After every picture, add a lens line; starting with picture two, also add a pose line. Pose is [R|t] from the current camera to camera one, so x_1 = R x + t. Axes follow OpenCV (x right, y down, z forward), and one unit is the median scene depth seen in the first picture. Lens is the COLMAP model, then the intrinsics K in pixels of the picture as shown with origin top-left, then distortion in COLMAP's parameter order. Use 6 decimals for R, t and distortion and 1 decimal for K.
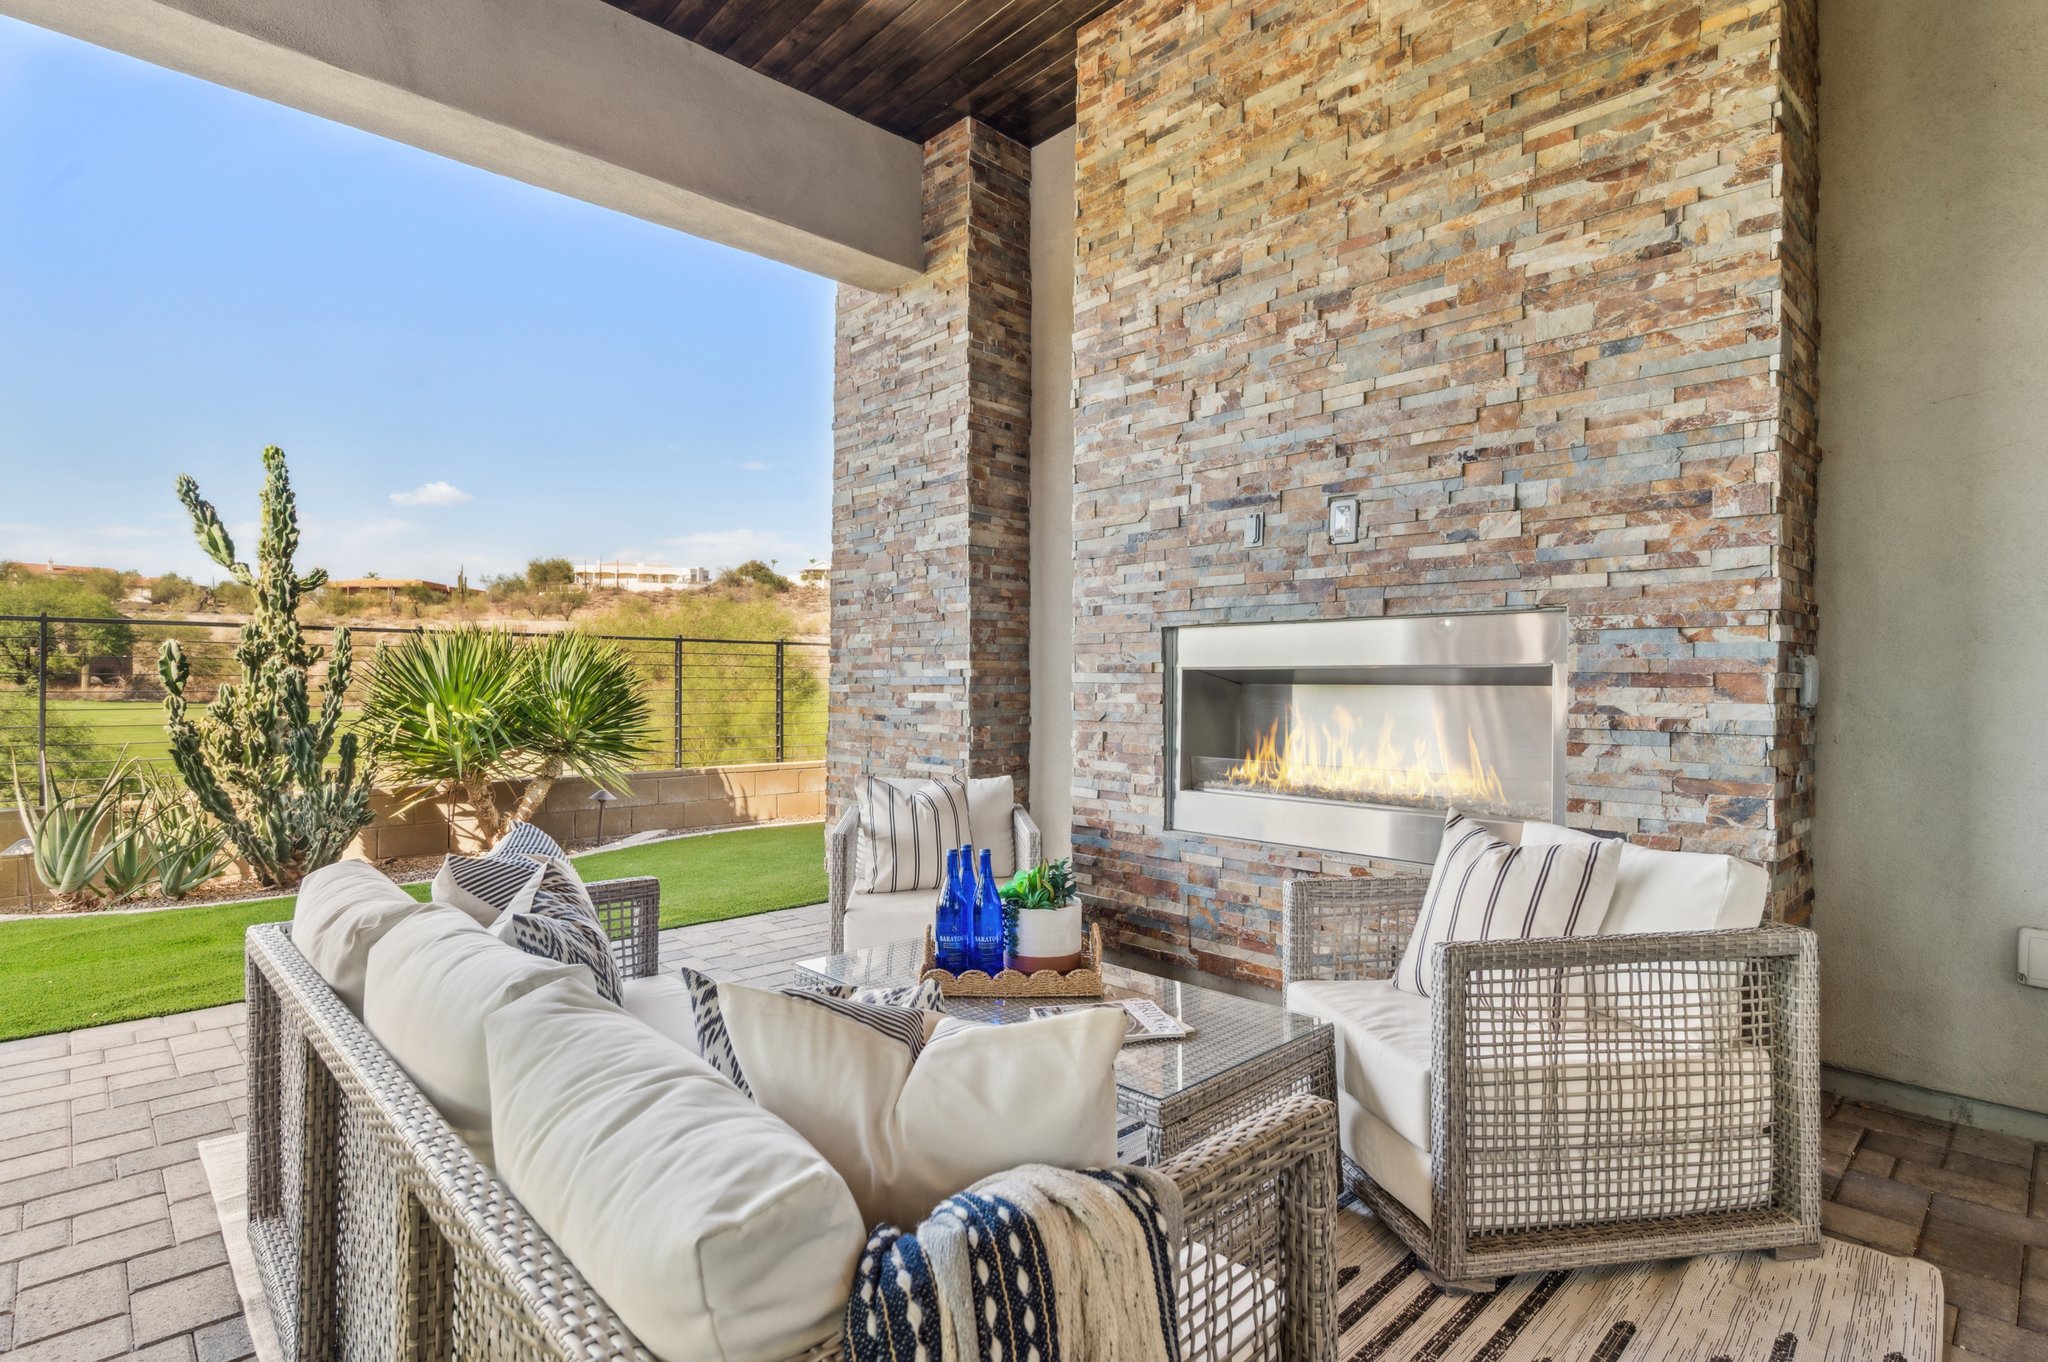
lens RADIAL K [[992.0, 0, 1022.9], [0, 992.0, 681.7], [0, 0, 1]] dist [-0.015033, 0.001758]
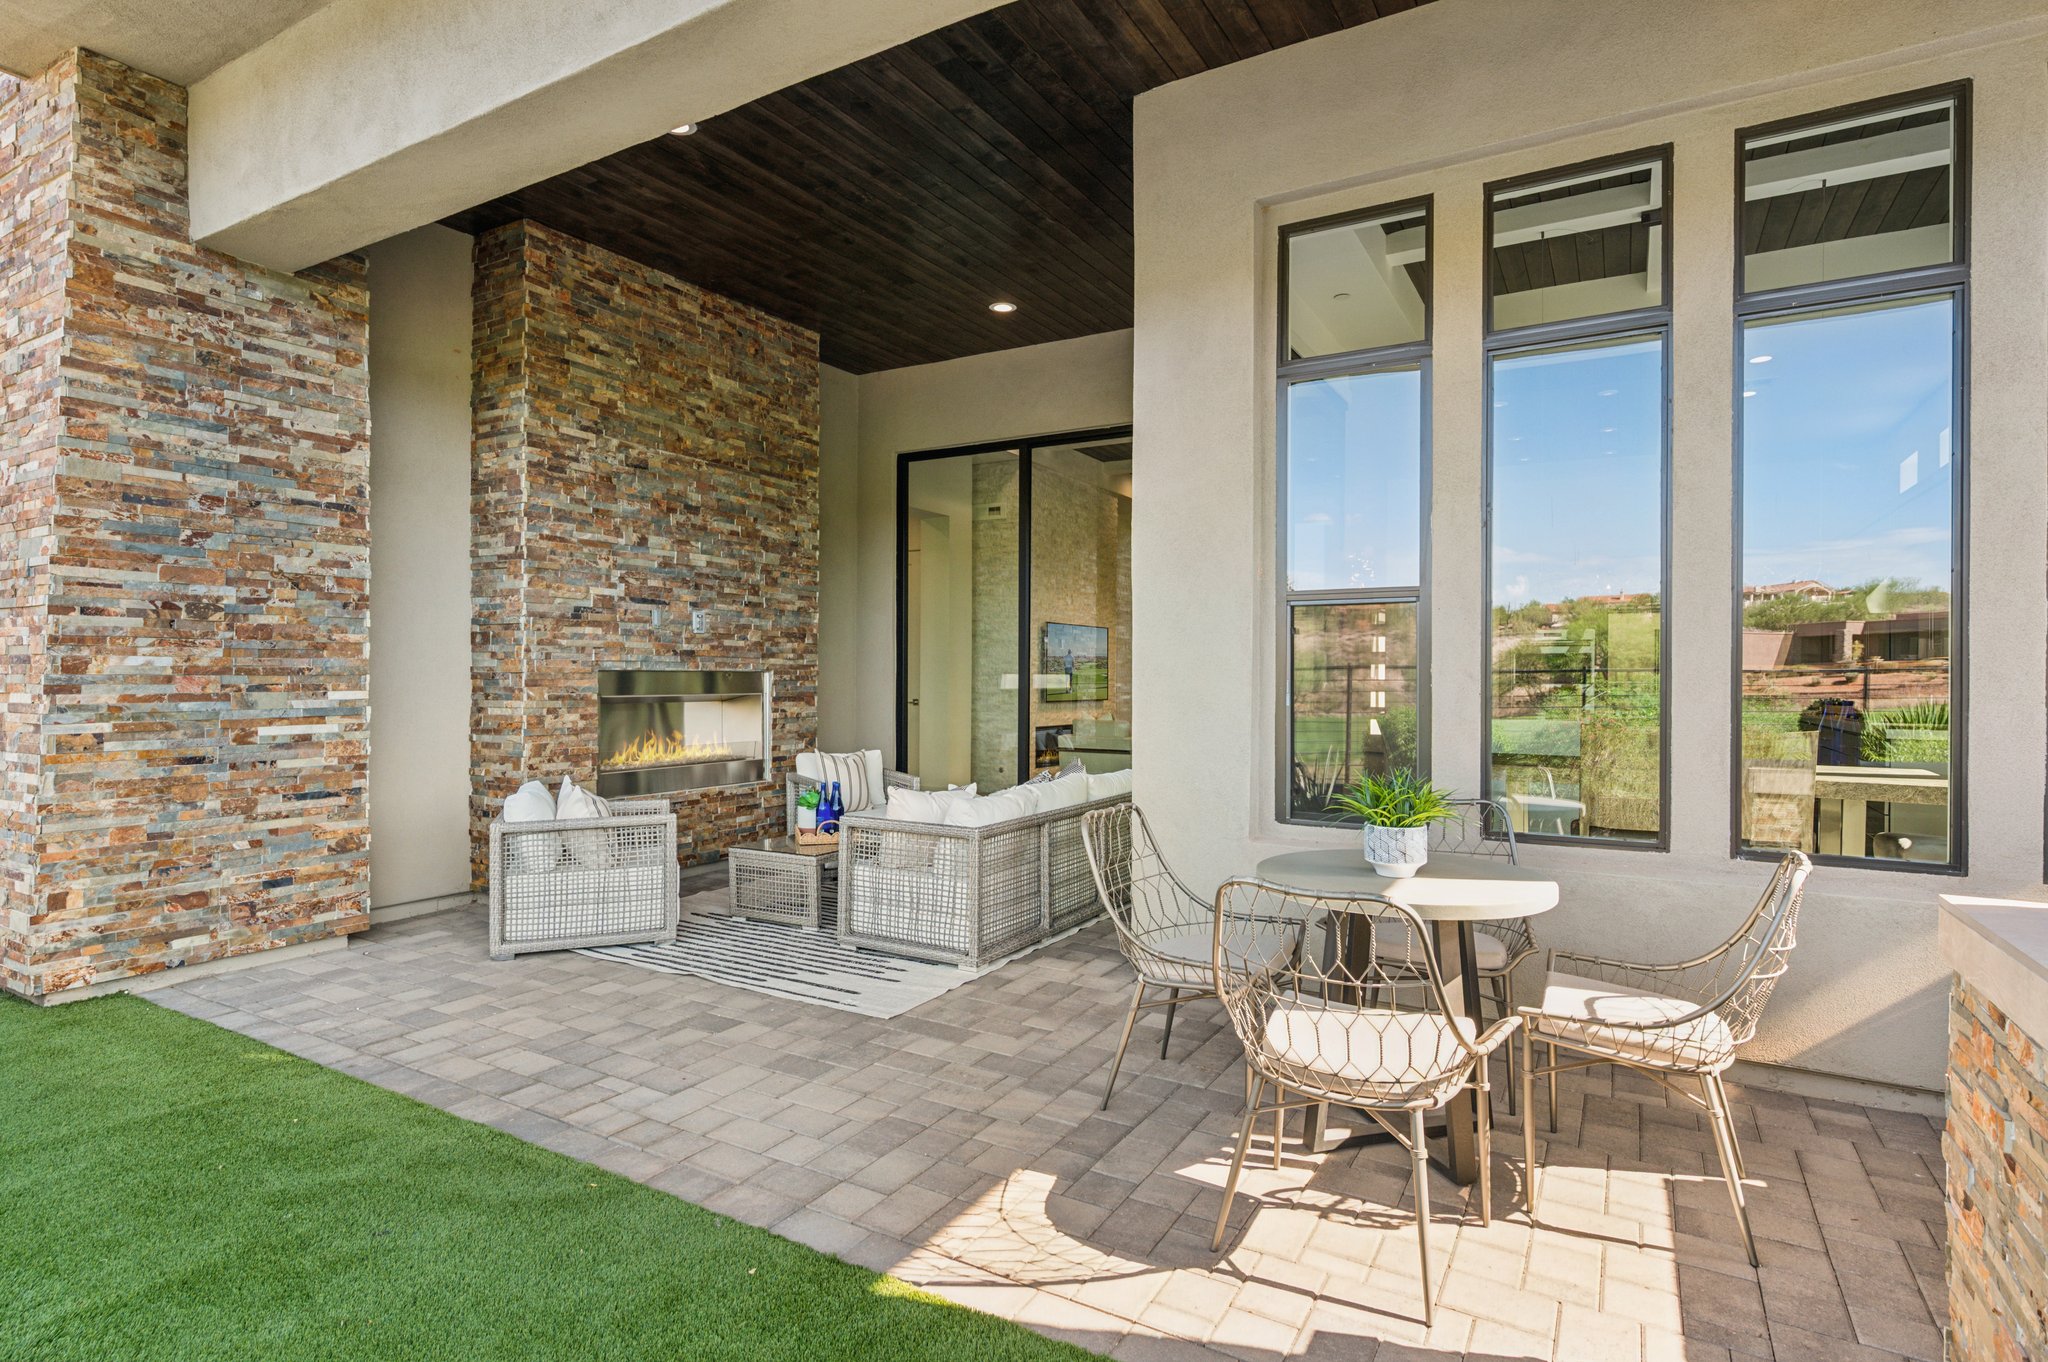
lens RADIAL K [[992.0, 0, 1023.1], [0, 992.0, 681.7], [0, 0, 1]] dist [-0.015033, 0.001758]
pose [[-0.256054, -0.002713, 0.966659, -1.584315], [0.002793, 0.999990, 0.003546, -0.042119], [-0.966658, 0.003608, -0.256044, 0.781786]]
